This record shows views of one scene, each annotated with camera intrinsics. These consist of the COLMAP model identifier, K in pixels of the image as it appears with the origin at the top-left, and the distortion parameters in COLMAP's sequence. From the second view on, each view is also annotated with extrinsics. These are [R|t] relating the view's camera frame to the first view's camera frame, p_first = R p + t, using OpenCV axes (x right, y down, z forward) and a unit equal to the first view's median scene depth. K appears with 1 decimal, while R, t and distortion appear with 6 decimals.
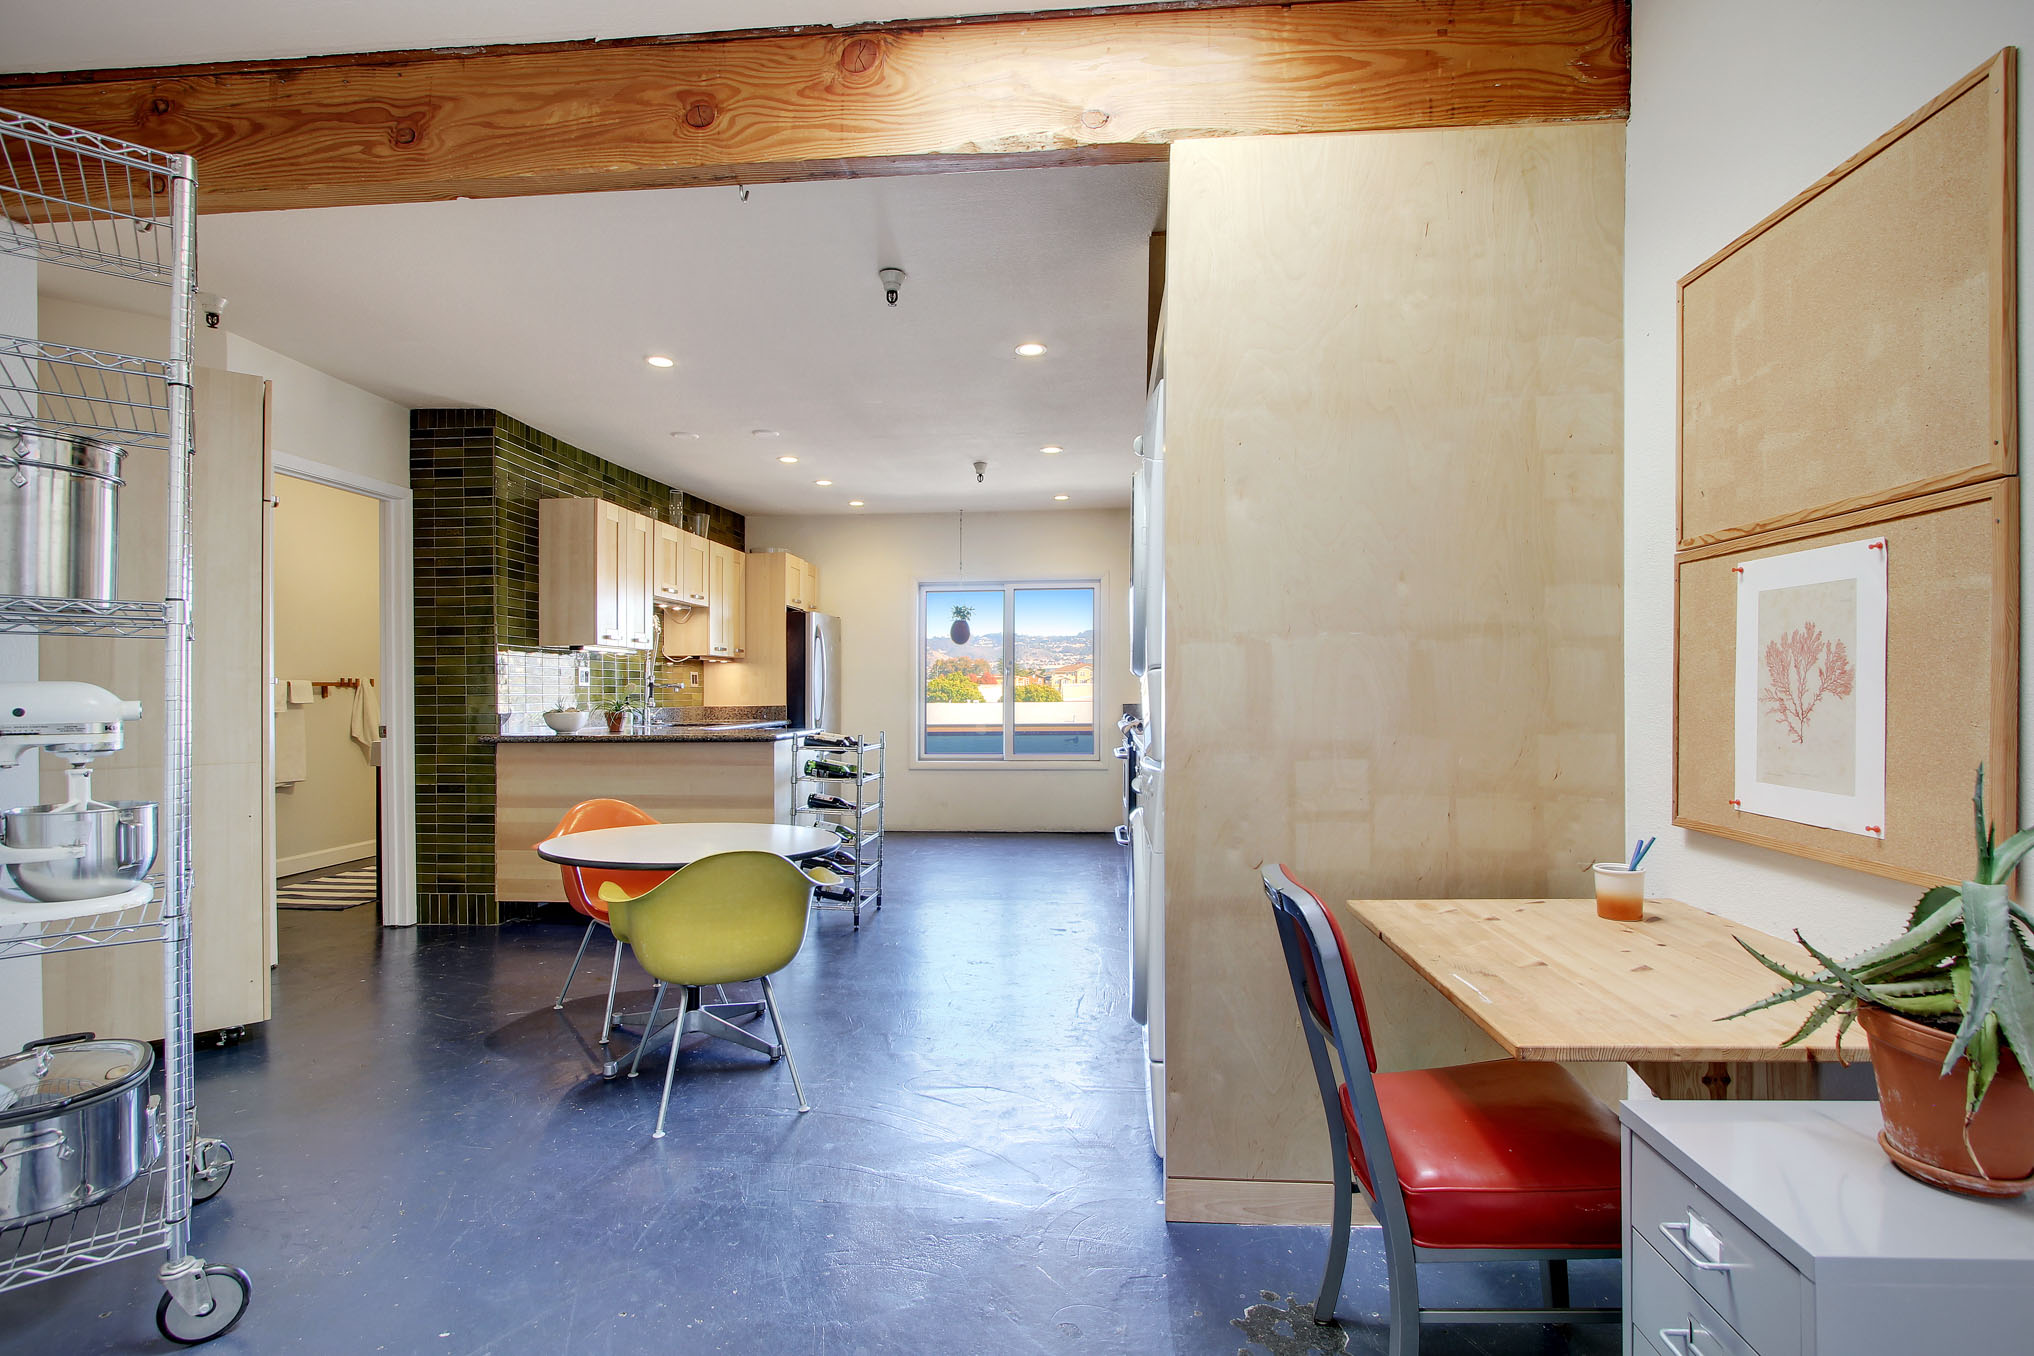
lens RADIAL K [[964.8, 0, 1025.5], [0, 964.8, 693.7], [0, 0, 1]] dist [-0.015255, 0.000202]
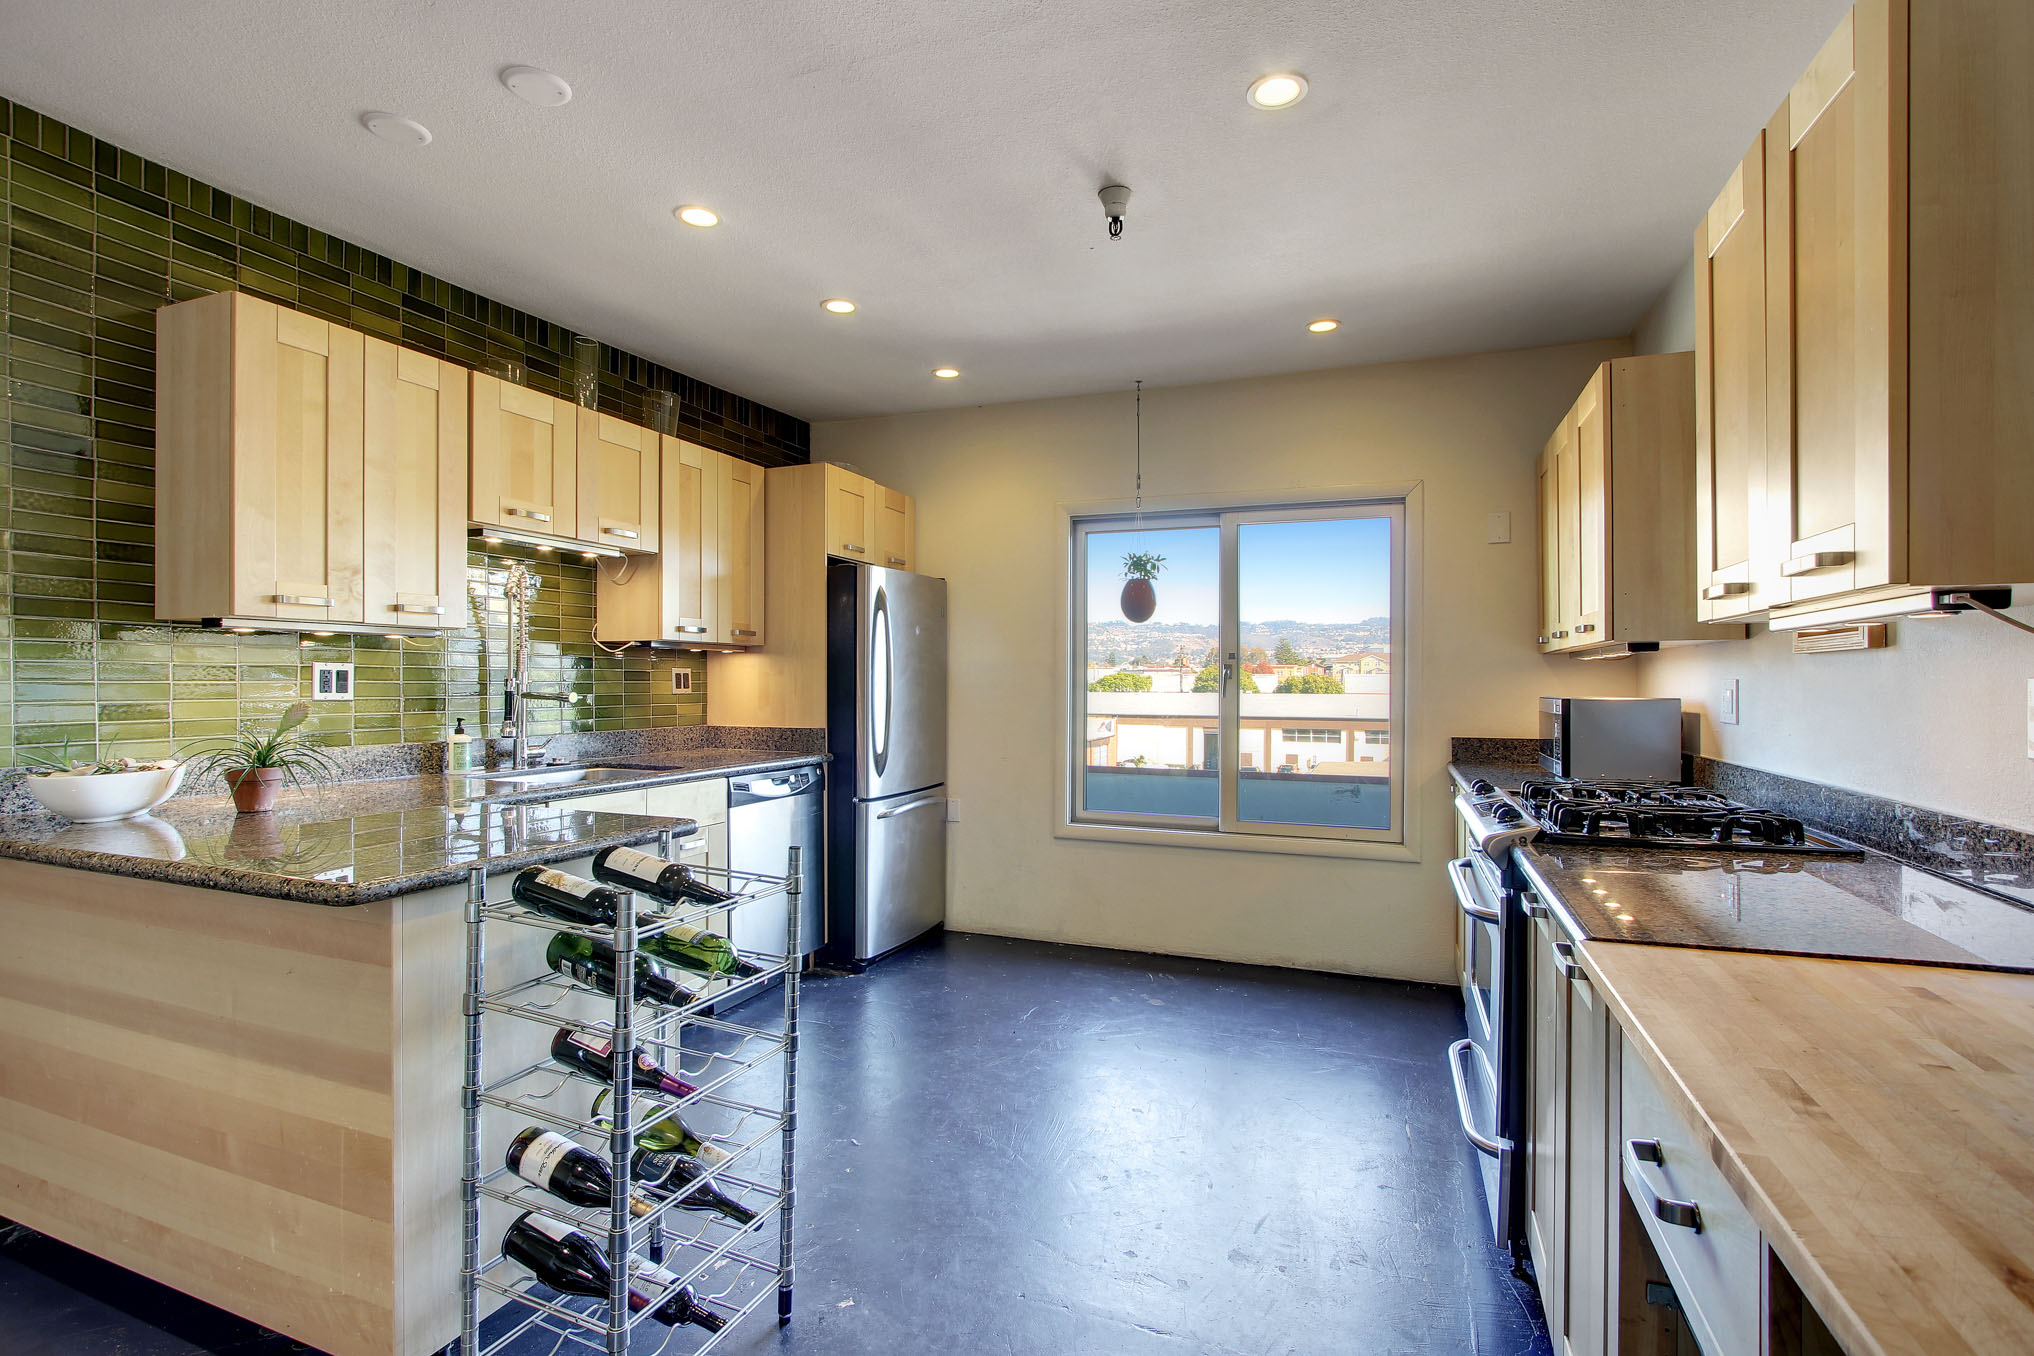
lens RADIAL K [[912.3, 0, 1054.1], [0, 912.3, 654.1], [0, 0, 1]] dist [0.000326, 0.000084]
pose [[0.963384, 0.001127, -0.268123, 0.030282], [-0.008903, 0.999574, -0.027786, -0.017633], [0.267978, 0.029155, 0.962984, 0.510741]]
